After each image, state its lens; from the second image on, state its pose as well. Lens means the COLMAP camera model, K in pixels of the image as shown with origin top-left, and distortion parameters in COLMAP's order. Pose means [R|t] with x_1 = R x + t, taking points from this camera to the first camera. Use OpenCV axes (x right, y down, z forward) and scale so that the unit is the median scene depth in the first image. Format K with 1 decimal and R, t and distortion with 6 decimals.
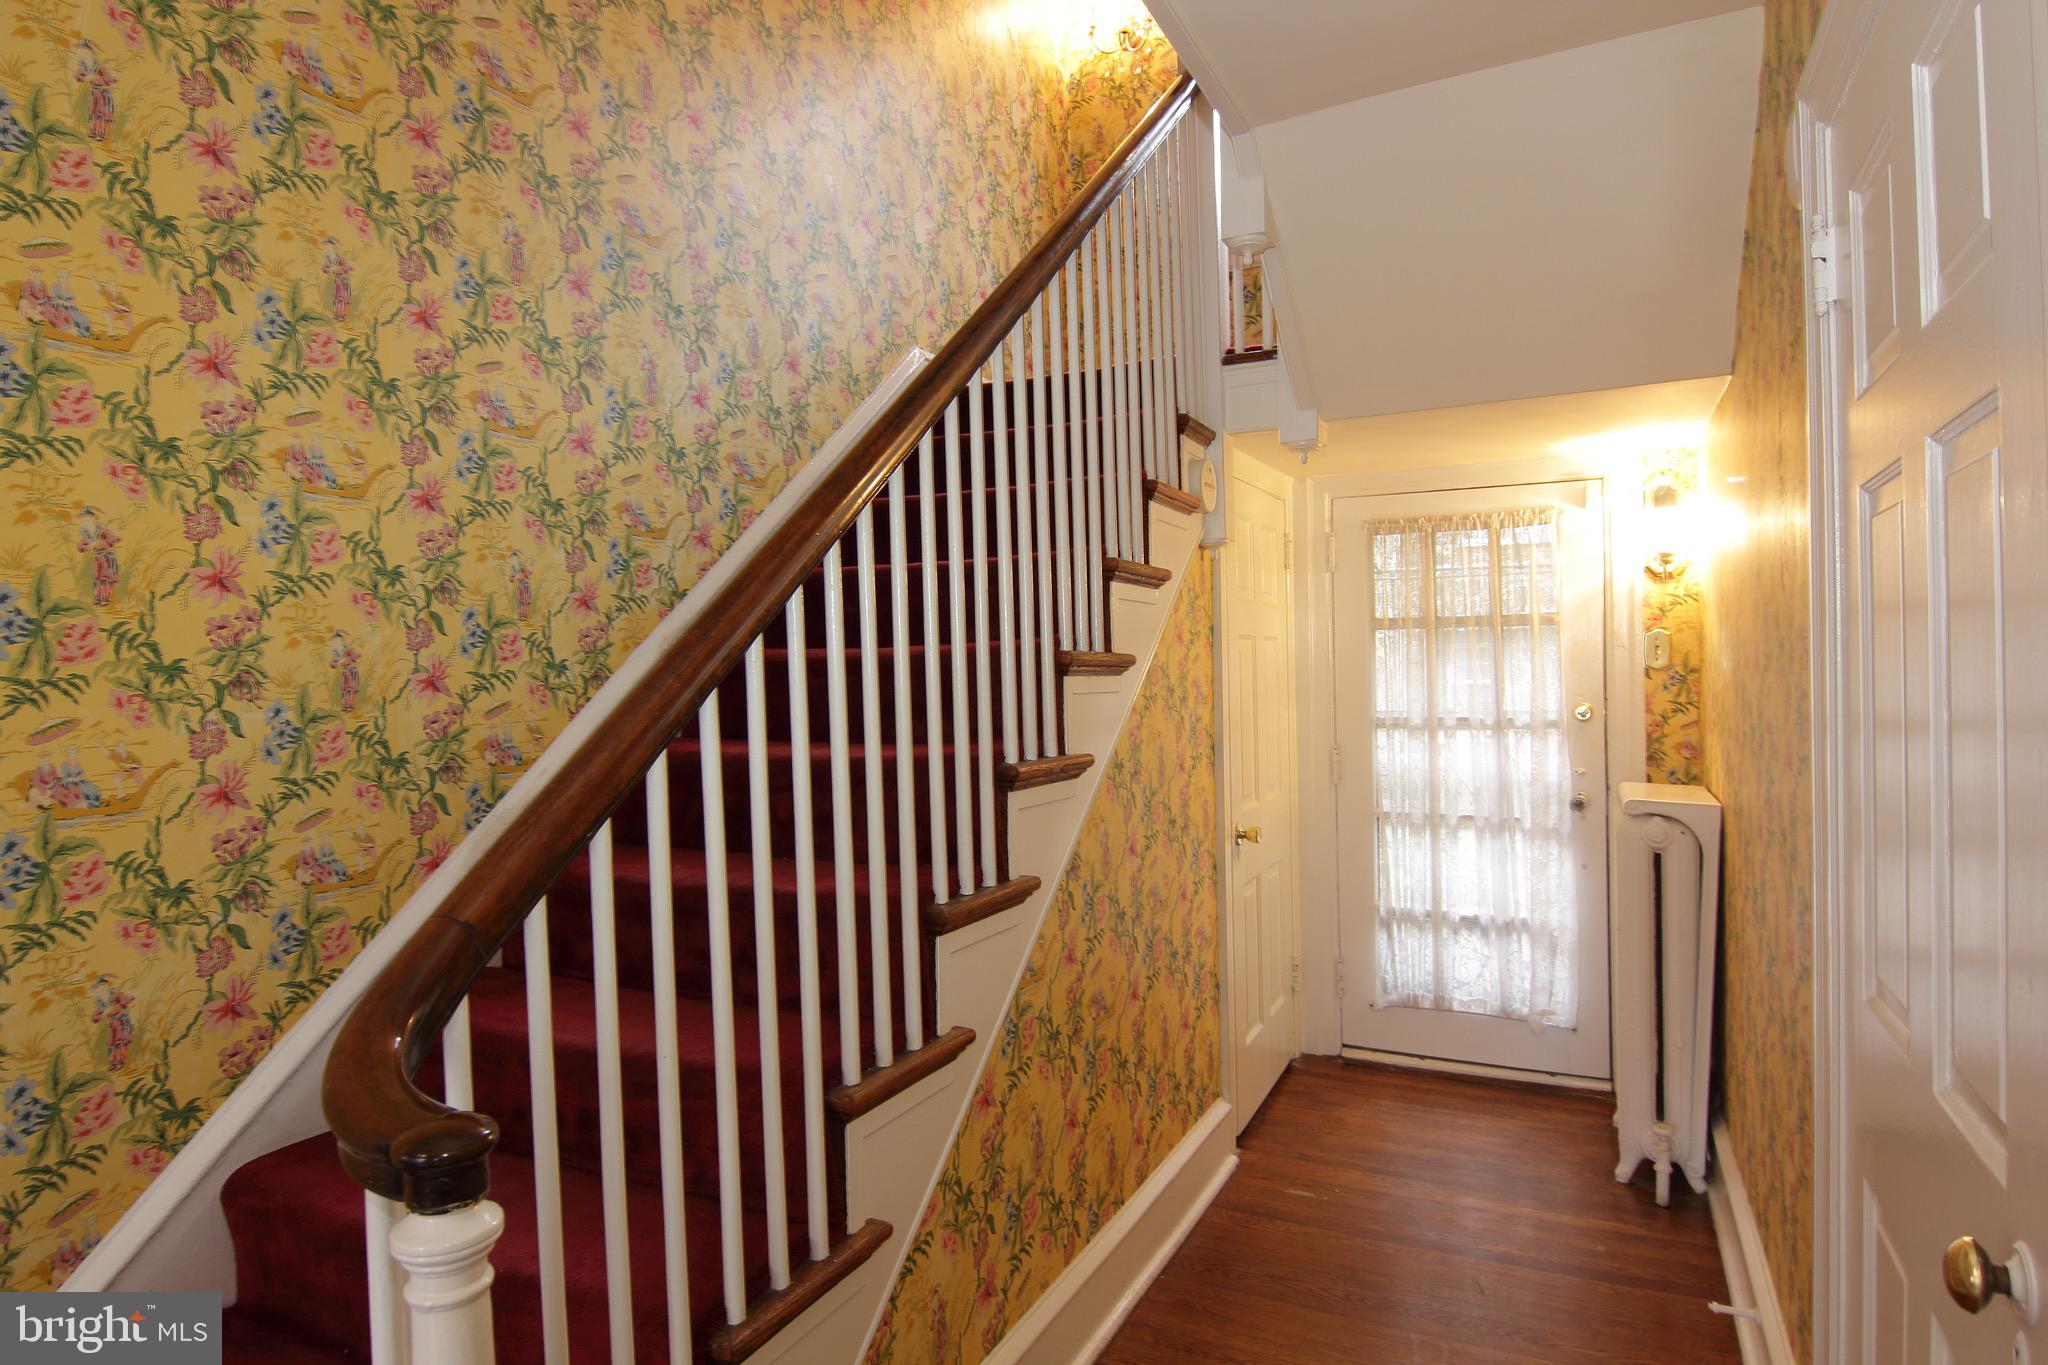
lens RADIAL K [[1148.1, 0, 1034.1], [0, 1148.1, 679.9], [0, 0, 1]] dist [-0.000395, -0.017450]
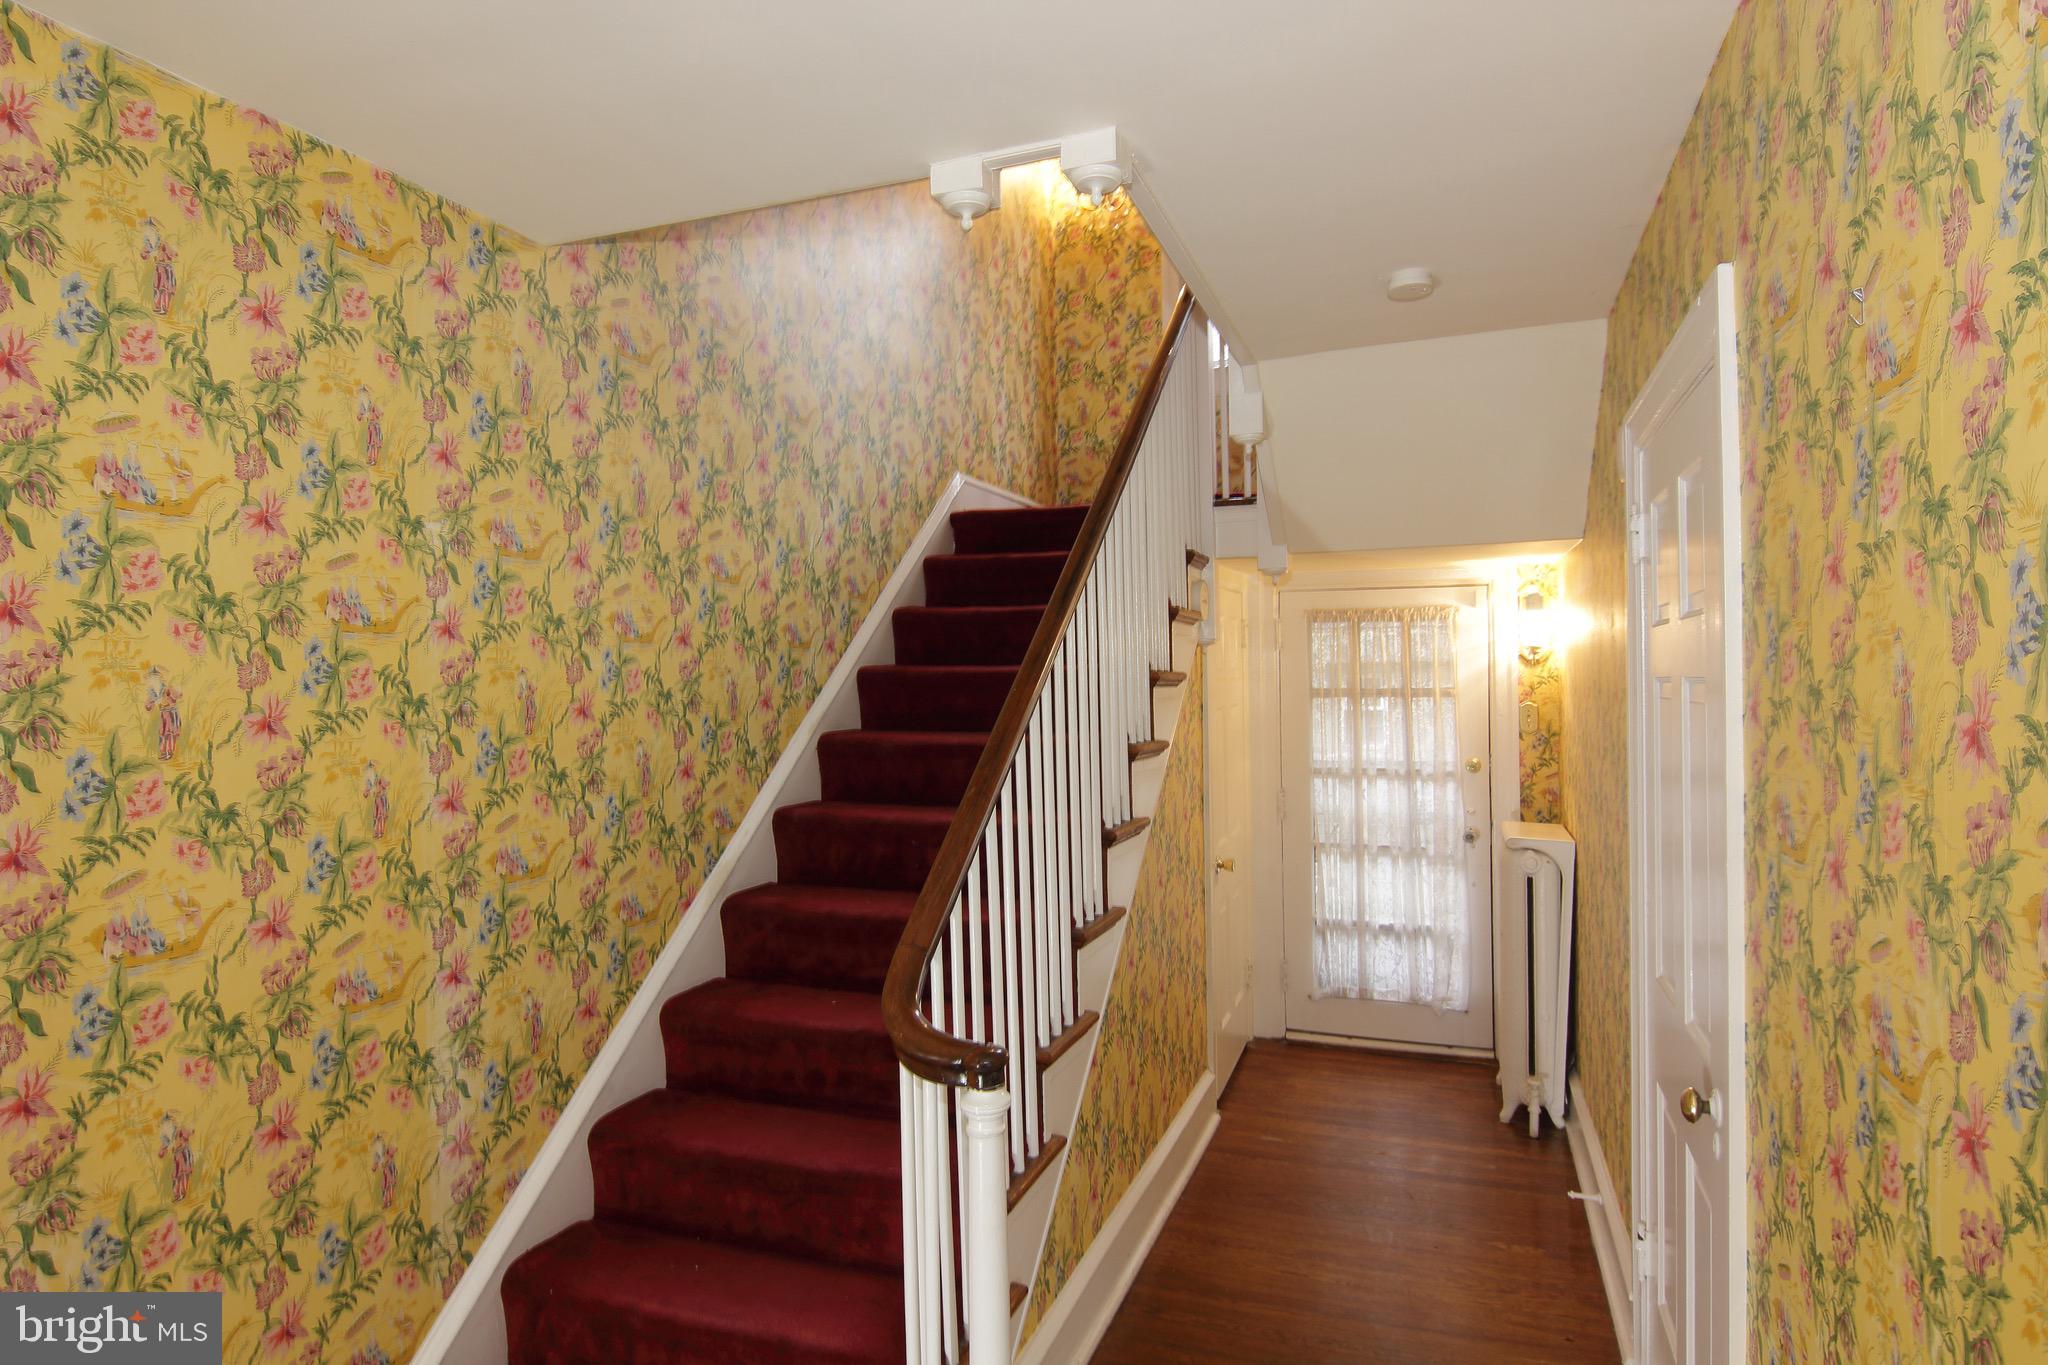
lens RADIAL K [[1148.1, 0, 1034.1], [0, 1148.1, 679.9], [0, 0, 1]] dist [-0.000395, -0.017450]
pose [[0.994970, 0.004494, 0.100069, -0.147144], [-0.003842, 0.999970, -0.006707, -0.059299], [-0.100096, 0.006289, 0.994958, -0.244045]]
